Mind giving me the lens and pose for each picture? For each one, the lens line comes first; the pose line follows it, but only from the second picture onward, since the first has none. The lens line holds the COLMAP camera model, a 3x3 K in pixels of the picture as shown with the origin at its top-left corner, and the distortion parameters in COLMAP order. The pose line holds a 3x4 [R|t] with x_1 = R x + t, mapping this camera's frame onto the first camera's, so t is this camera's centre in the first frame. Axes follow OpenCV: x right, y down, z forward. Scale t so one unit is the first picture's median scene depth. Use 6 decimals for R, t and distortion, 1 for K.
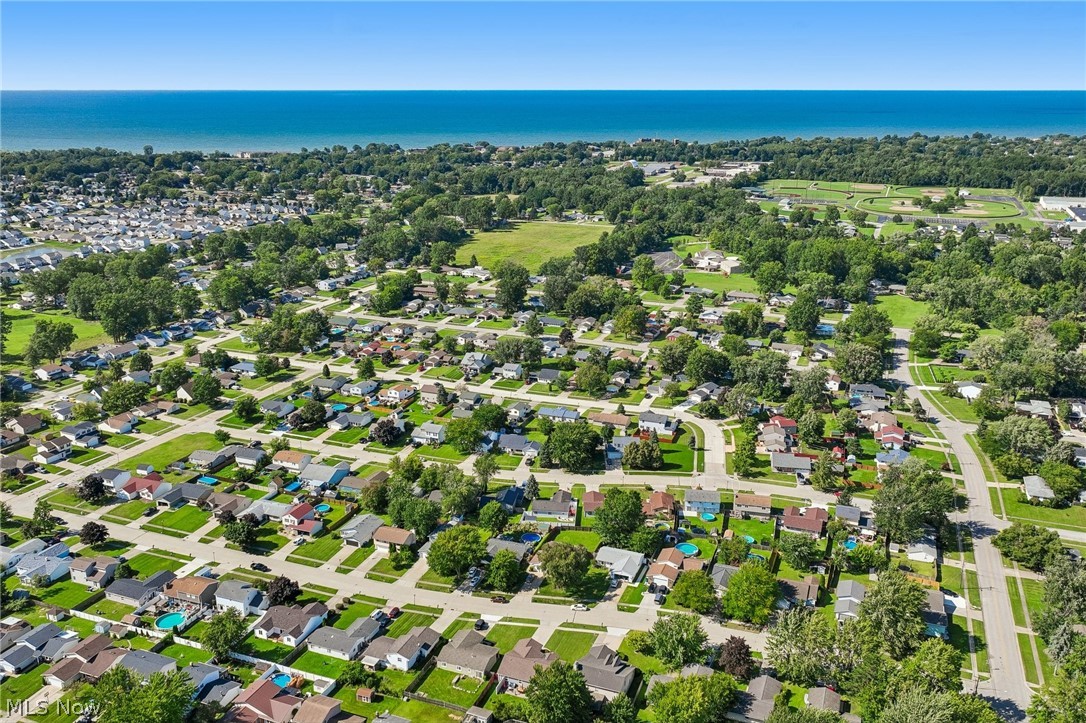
lens RADIAL K [[902.6, 0, 537.5], [0, 902.6, 364.7], [0, 0, 1]] dist [0.011461, -0.013221]
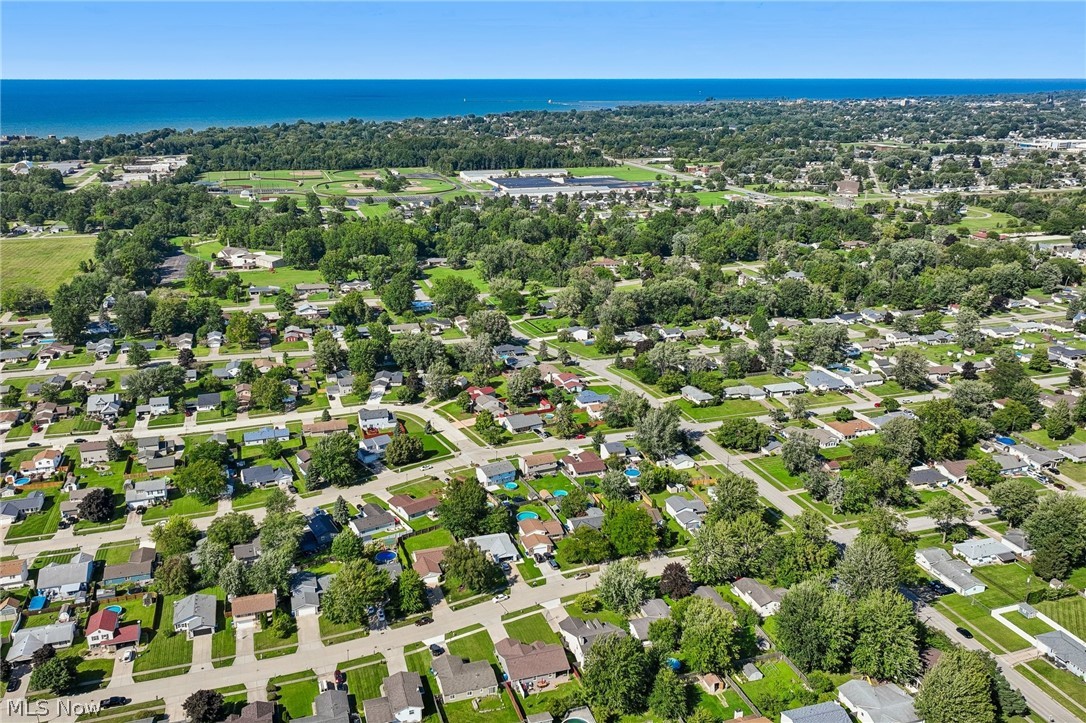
lens RADIAL K [[902.6, 0, 537.5], [0, 902.6, 364.7], [0, 0, 1]] dist [0.011461, -0.013221]
pose [[0.774245, -0.194331, 0.602313, -0.292928], [0.187834, 0.979369, 0.074532, -0.031432], [-0.604370, 0.055429, 0.794773, 0.103450]]
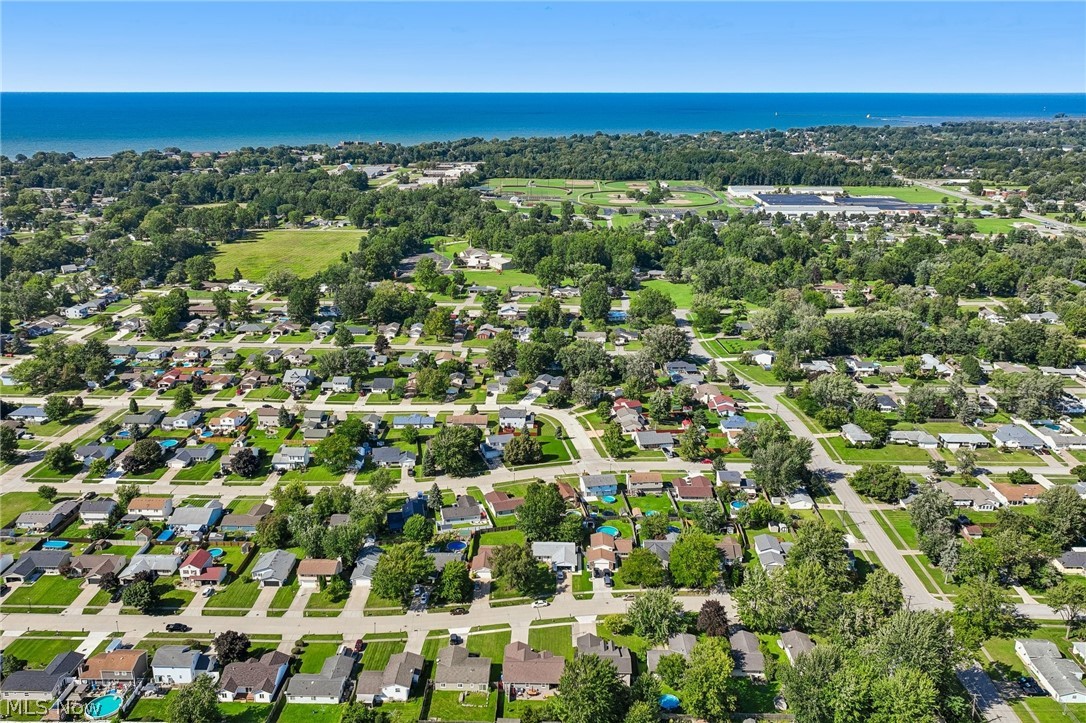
lens RADIAL K [[902.6, 0, 537.5], [0, 902.6, 364.7], [0, 0, 1]] dist [0.011461, -0.013221]
pose [[0.940571, -0.098726, 0.324930, -0.159521], [0.099483, 0.994936, 0.014327, -0.007397], [-0.324699, 0.018850, 0.945630, 0.025638]]
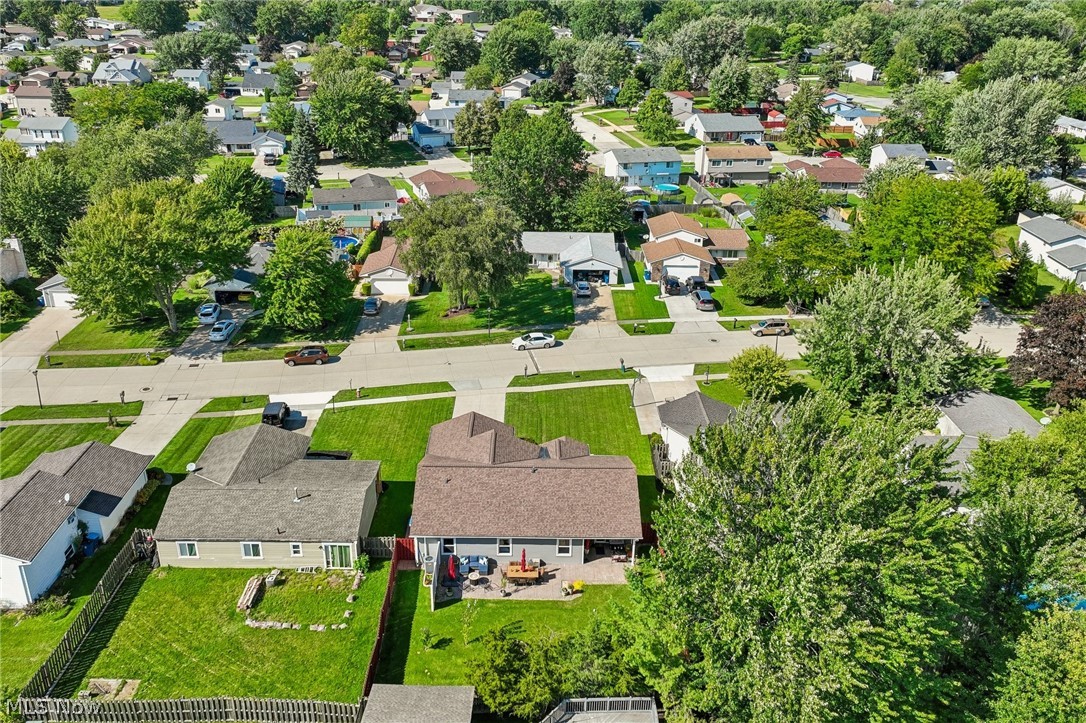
lens RADIAL K [[902.6, 0, 537.5], [0, 902.6, 364.7], [0, 0, 1]] dist [0.011461, -0.013221]
pose [[0.929532, -0.139915, 0.341167, -0.050415], [0.096071, 0.985155, 0.142268, 0.139497], [-0.356008, -0.099466, 0.929174, 0.403289]]
